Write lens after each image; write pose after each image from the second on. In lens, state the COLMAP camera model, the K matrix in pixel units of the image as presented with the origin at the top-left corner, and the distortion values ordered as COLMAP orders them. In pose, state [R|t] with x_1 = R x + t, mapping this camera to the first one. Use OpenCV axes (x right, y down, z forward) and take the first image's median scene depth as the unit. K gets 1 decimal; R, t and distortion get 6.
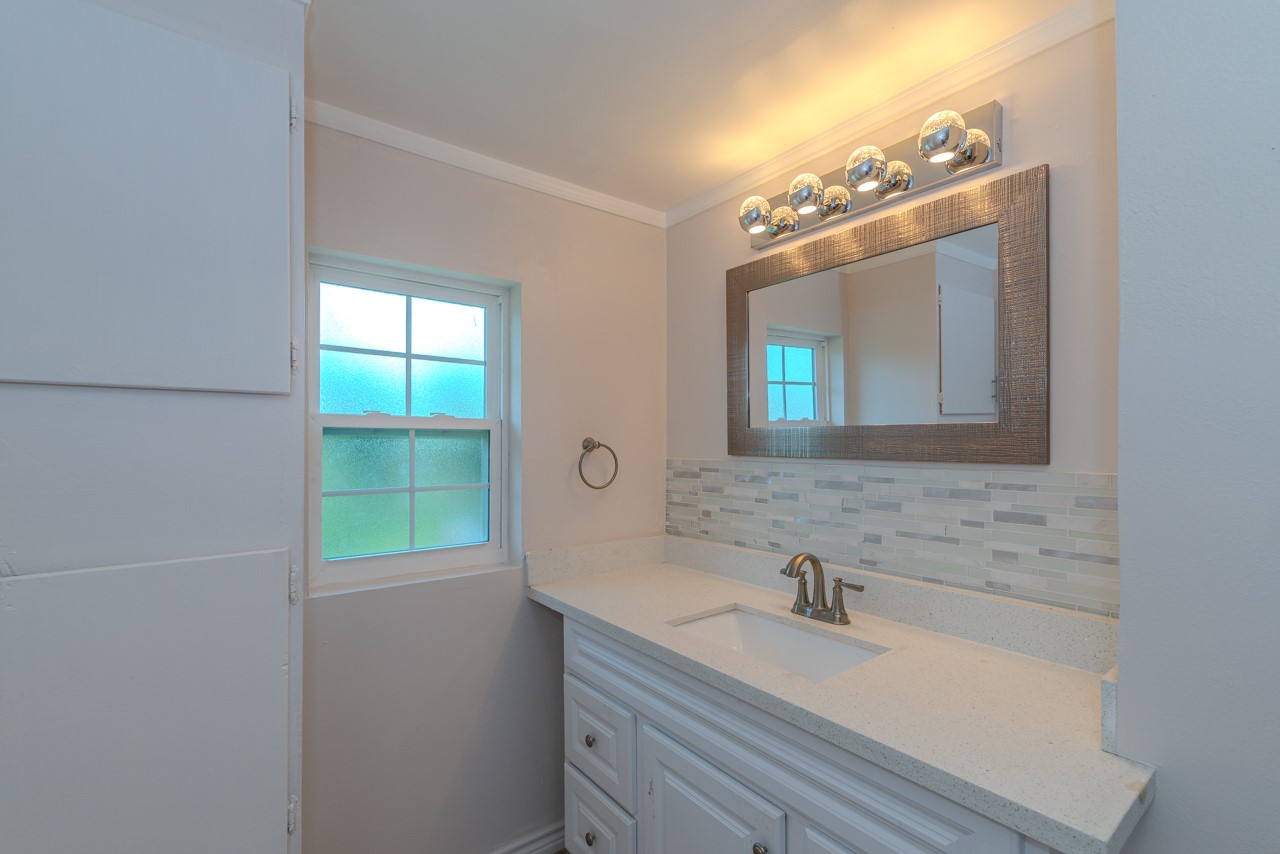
lens RADIAL K [[575.2, 0, 641.6], [0, 575.2, 436.8], [0, 0, 1]] dist [0.008241, 0.000105]
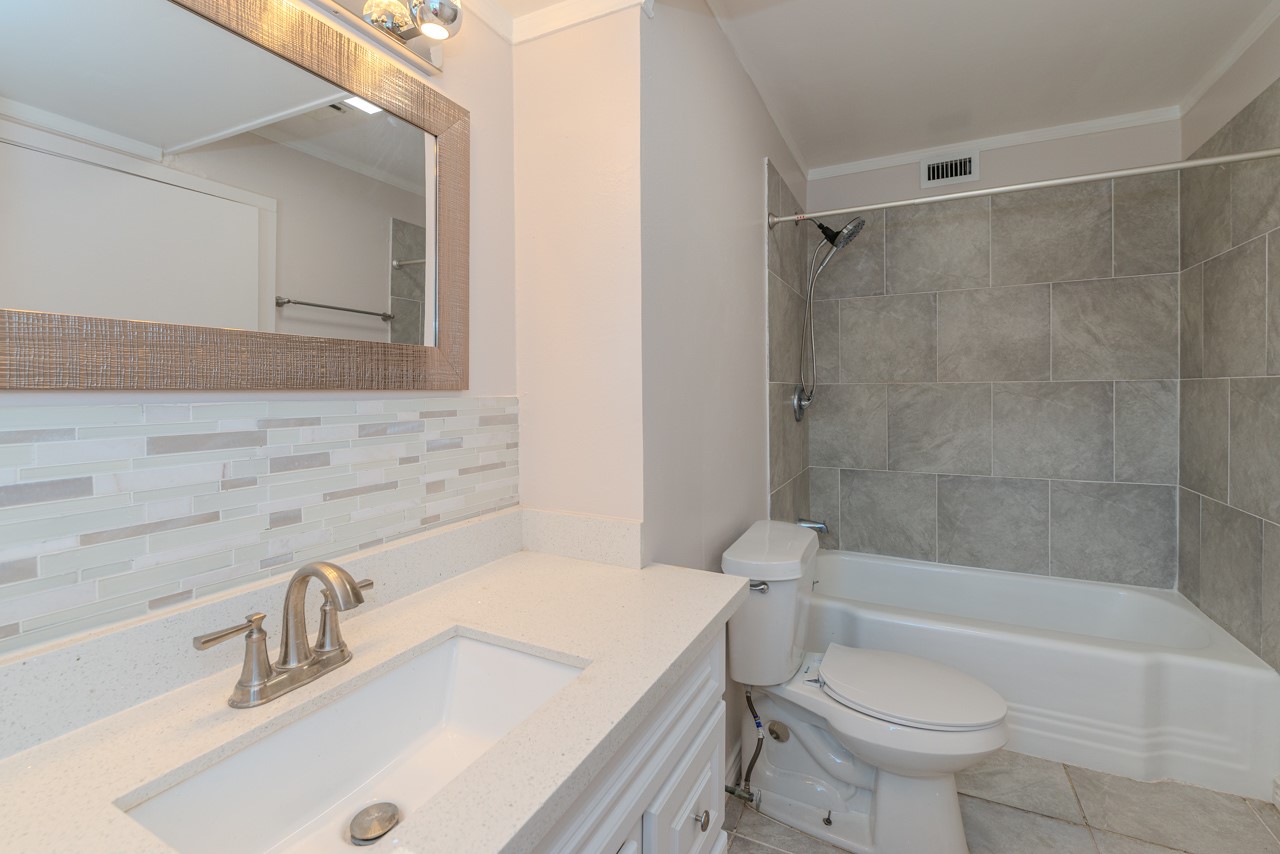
lens RADIAL K [[575.2, 0, 648.1], [0, 575.2, 390.3], [0, 0, 1]] dist [0.008241, 0.000105]
pose [[-0.461590, -0.012126, 0.887011, -0.344638], [-0.020708, 0.999781, 0.002891, 0.032766], [-0.886852, -0.017034, -0.461740, 1.015552]]
